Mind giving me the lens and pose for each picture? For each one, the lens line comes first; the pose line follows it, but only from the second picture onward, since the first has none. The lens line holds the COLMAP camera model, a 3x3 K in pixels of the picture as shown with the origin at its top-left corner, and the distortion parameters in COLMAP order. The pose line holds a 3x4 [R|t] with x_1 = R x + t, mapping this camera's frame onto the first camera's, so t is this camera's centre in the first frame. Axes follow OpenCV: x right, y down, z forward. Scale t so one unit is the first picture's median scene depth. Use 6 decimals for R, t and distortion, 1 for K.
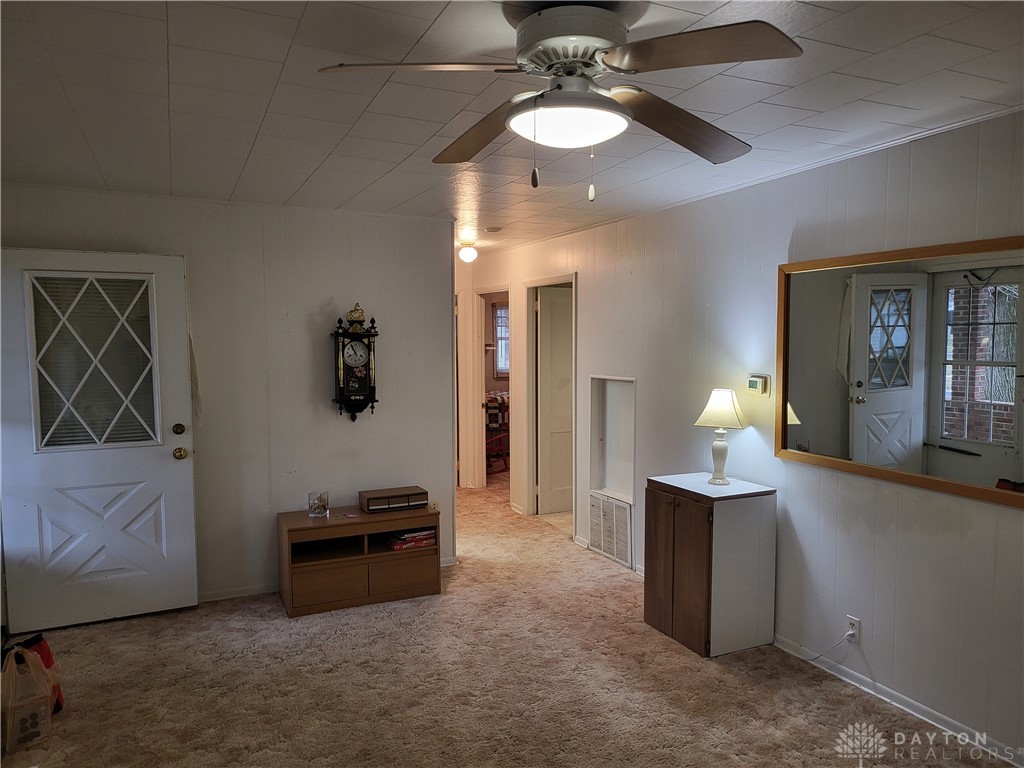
lens RADIAL K [[714.2, 0, 513.9], [0, 714.2, 389.4], [0, 0, 1]] dist [0.094166, -0.113121]
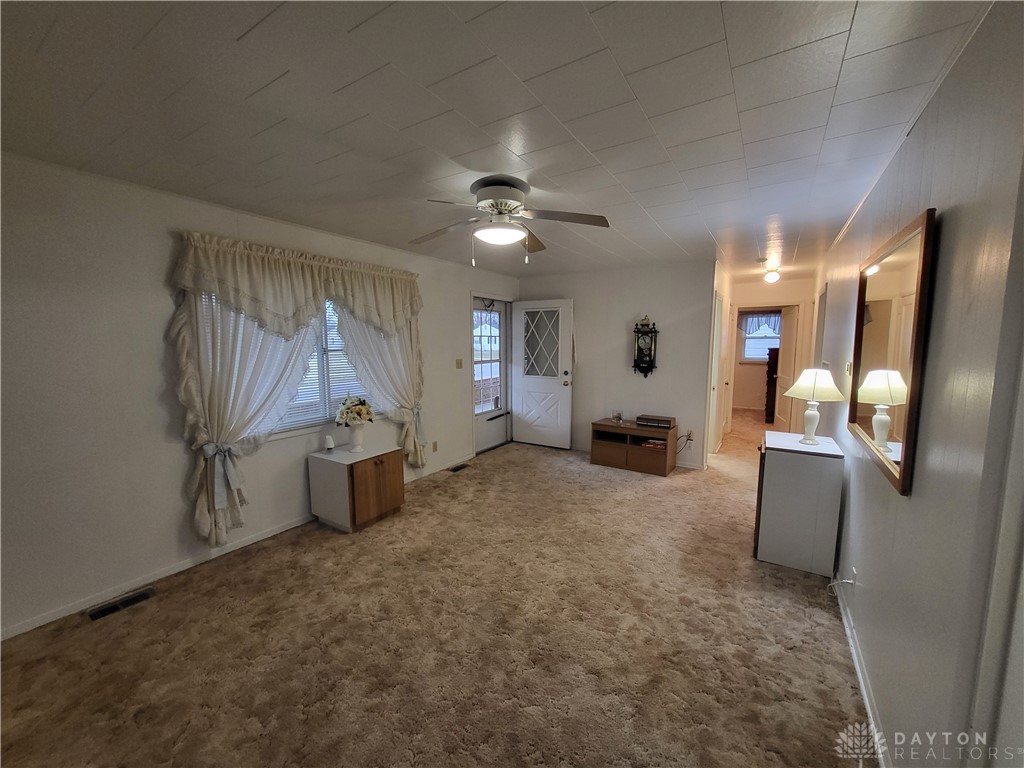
lens RADIAL K [[402.1, 0, 518.7], [0, 402.1, 385.9], [0, 0, 1]] dist [0.001822, -0.000504]
pose [[0.540799, 0.099337, -0.835266, 0.533916], [-0.062053, 0.995008, 0.078158, 0.003416], [0.838860, 0.009563, 0.544263, 0.155446]]
